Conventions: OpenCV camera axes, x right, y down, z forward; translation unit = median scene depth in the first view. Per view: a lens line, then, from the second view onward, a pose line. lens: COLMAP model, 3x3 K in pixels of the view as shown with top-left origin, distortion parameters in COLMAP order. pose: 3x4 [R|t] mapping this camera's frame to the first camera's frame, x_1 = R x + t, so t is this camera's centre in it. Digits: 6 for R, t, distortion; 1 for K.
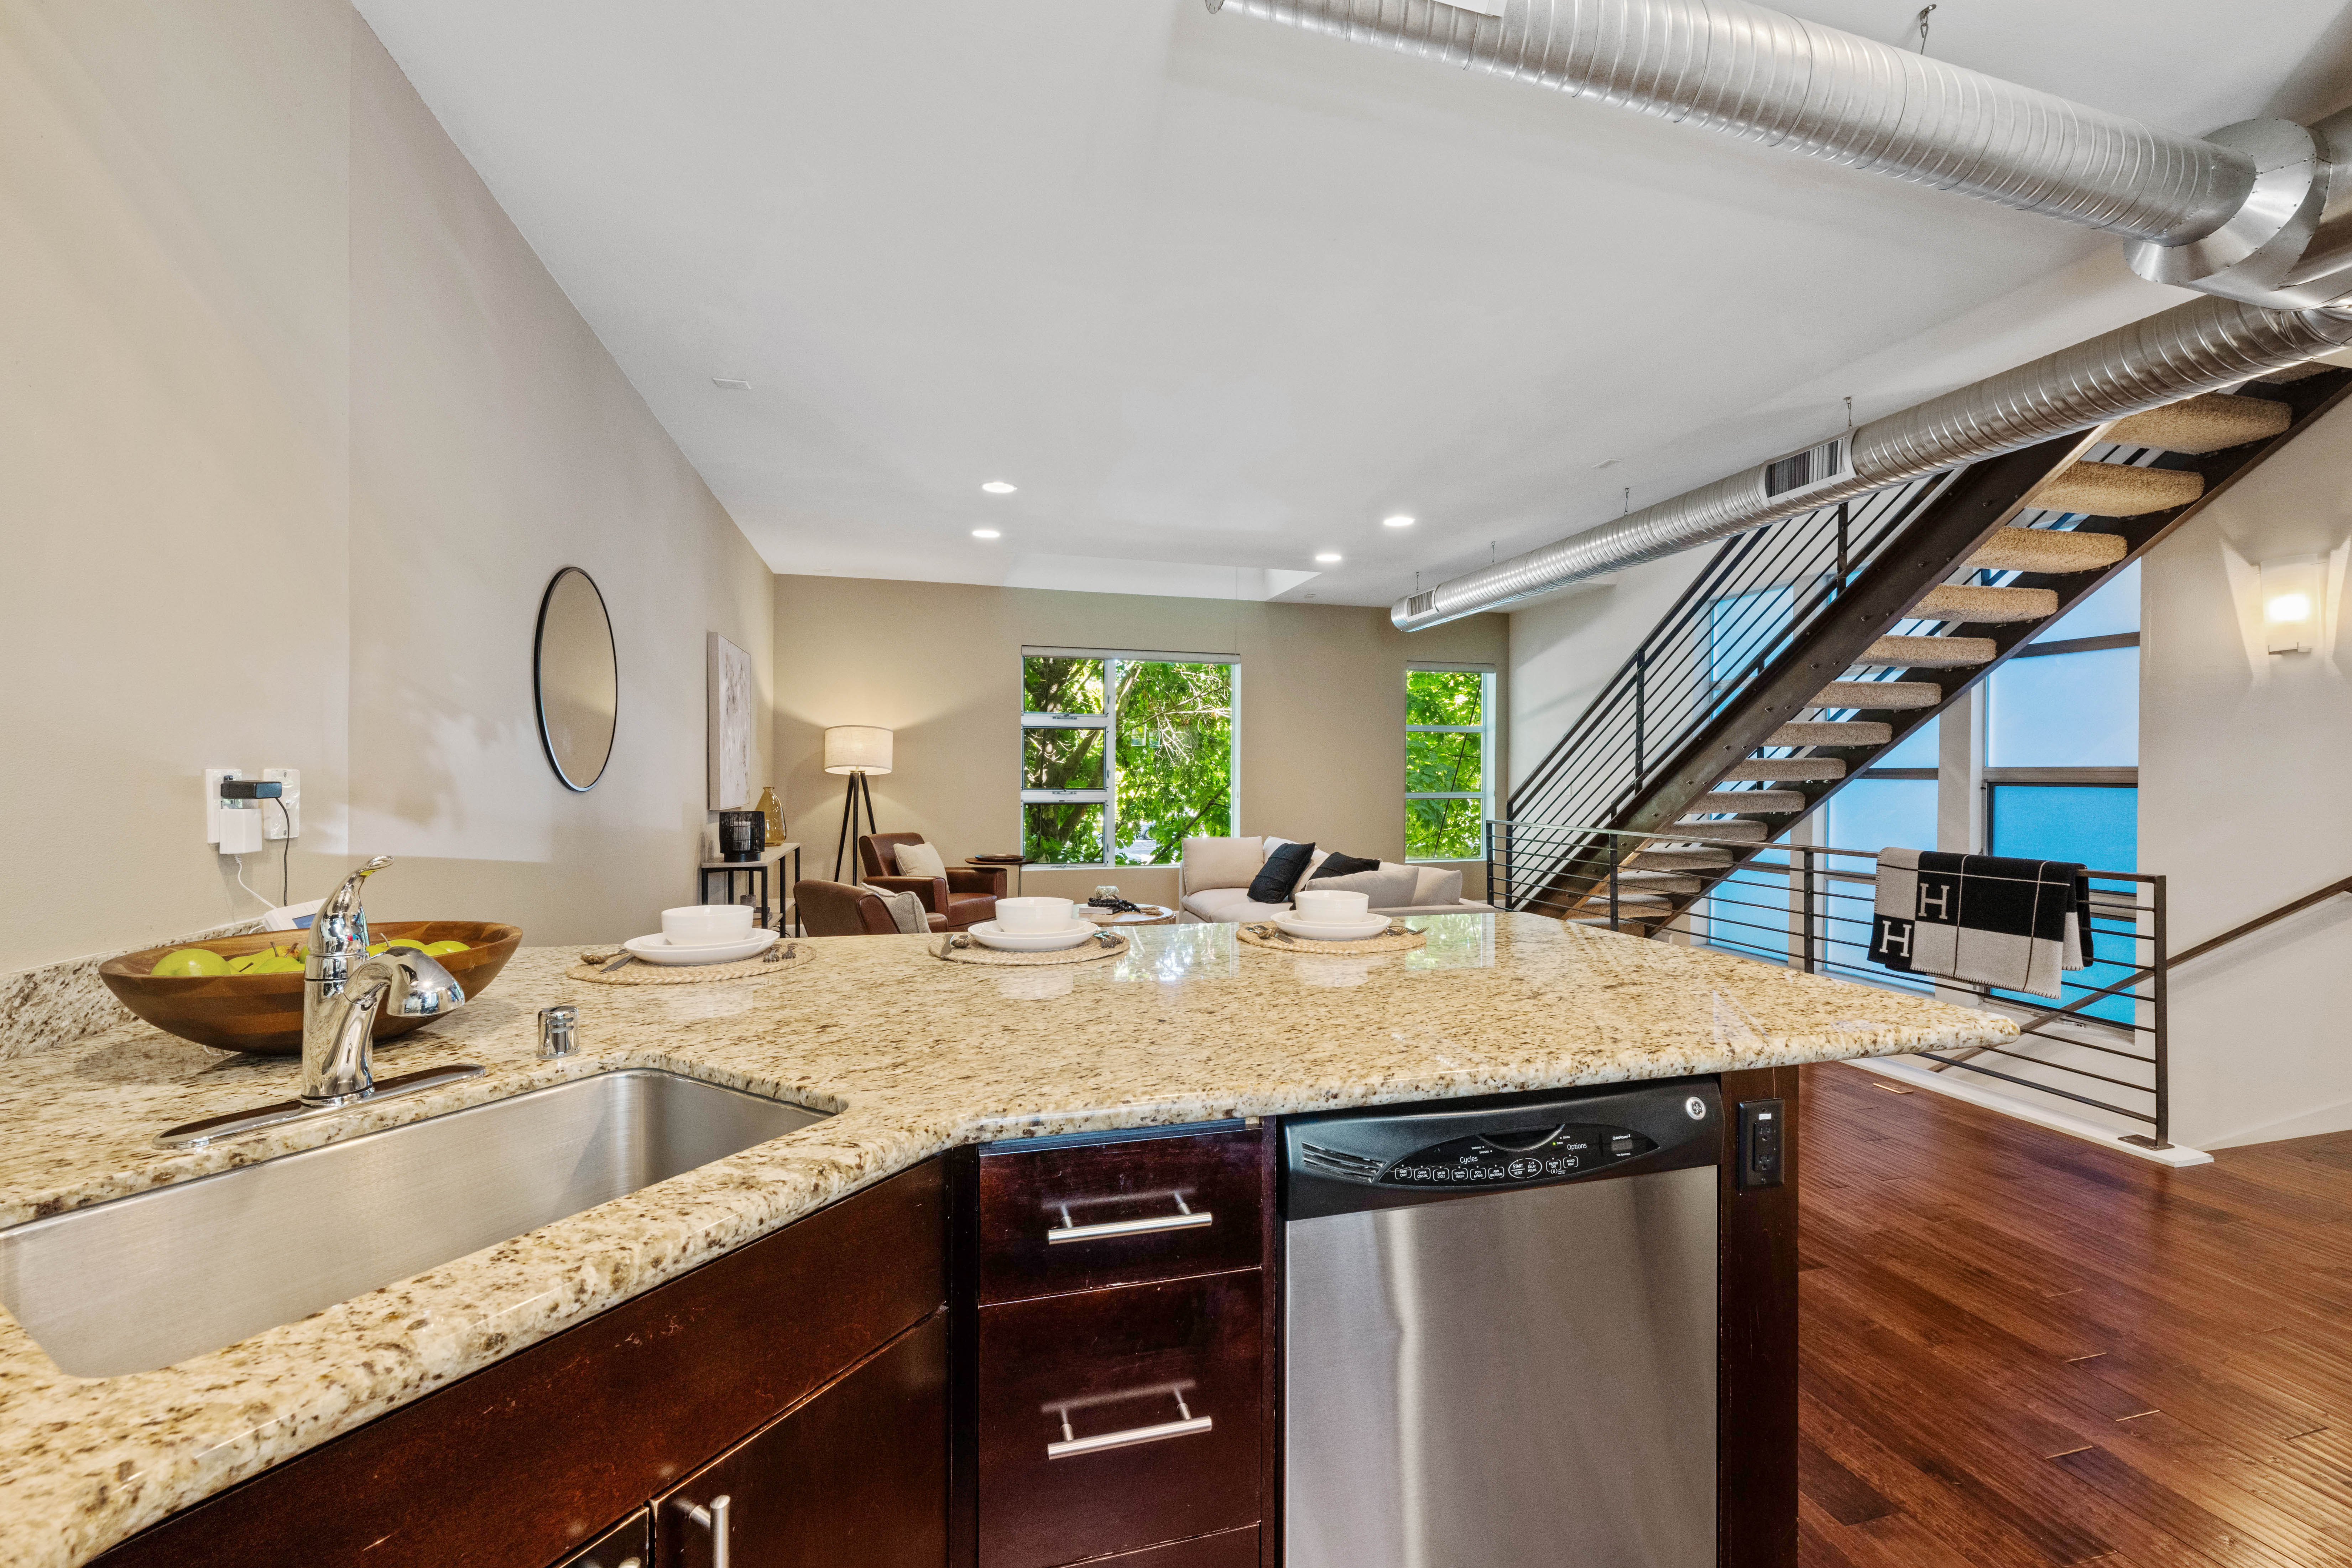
lens RADIAL K [[932.5, 0, 1159.9], [0, 932.5, 775.3], [0, 0, 1]] dist [-0.001412, 0.000277]
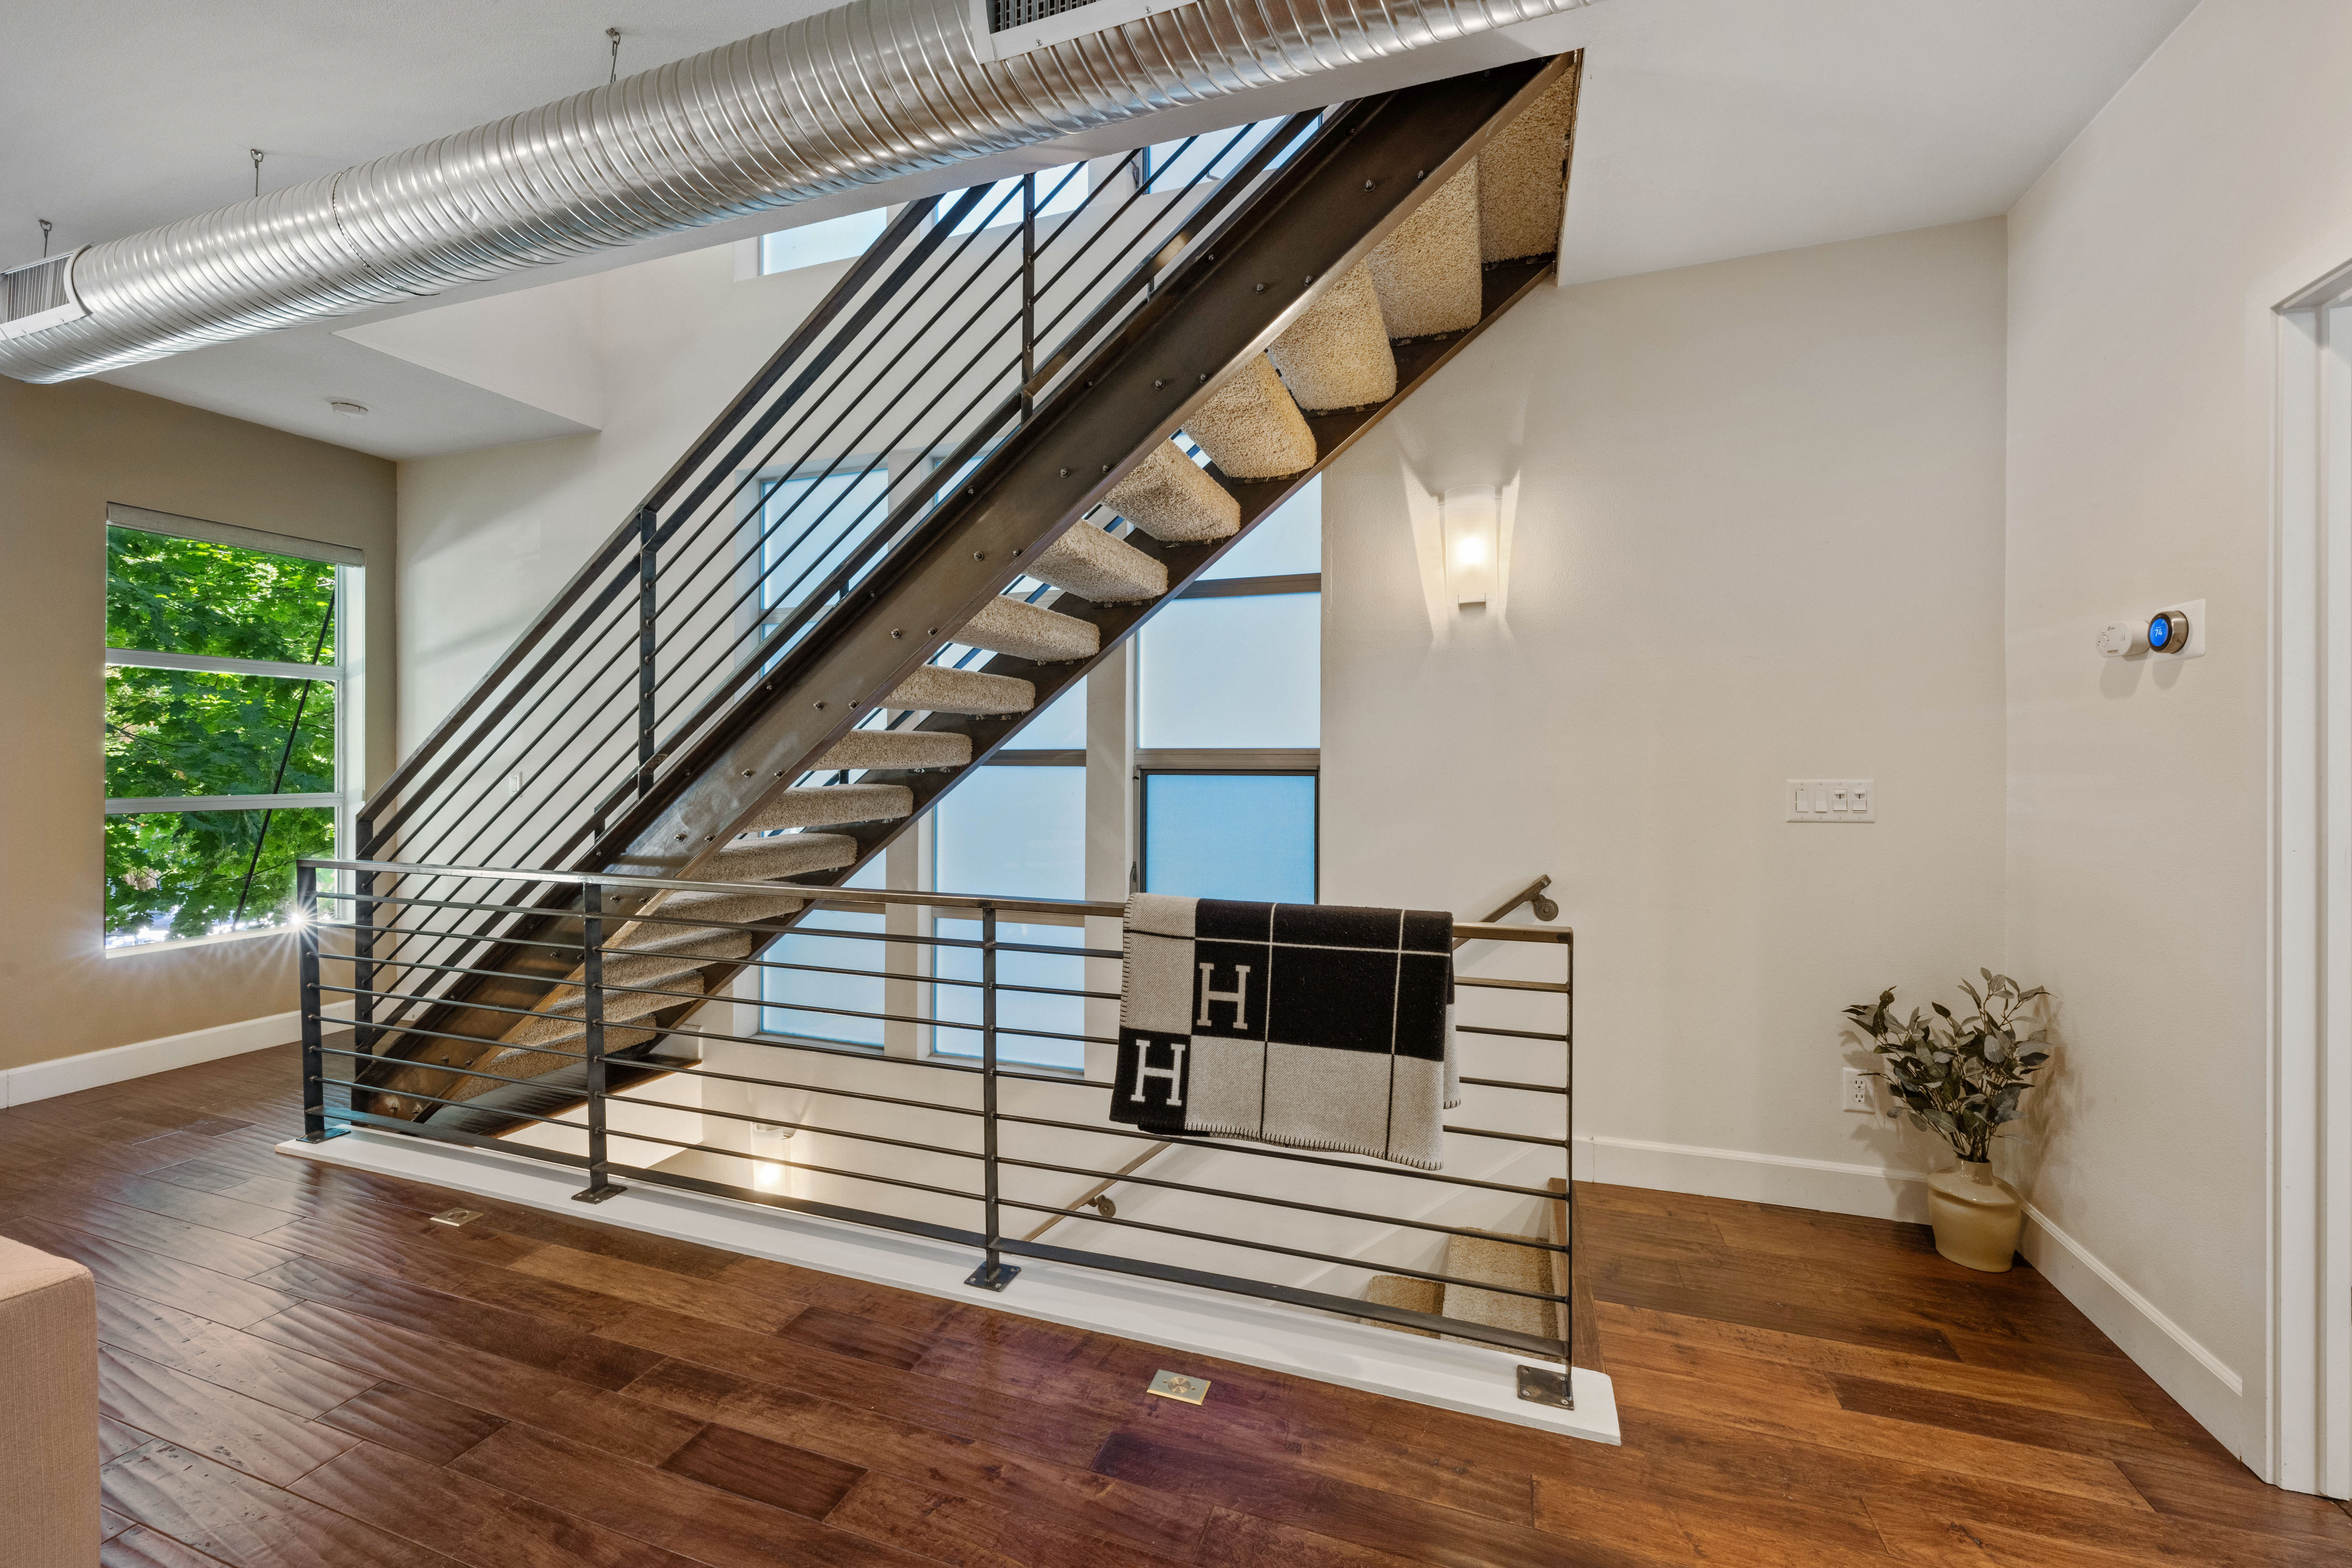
lens RADIAL K [[932.5, 0, 1159.9], [0, 932.5, 775.3], [0, 0, 1]] dist [-0.001412, 0.000277]
pose [[0.552938, -0.007767, 0.833186, 0.297989], [-0.000523, 0.999953, 0.009668, 0.004471], [-0.833222, -0.005782, 0.552908, 0.589940]]
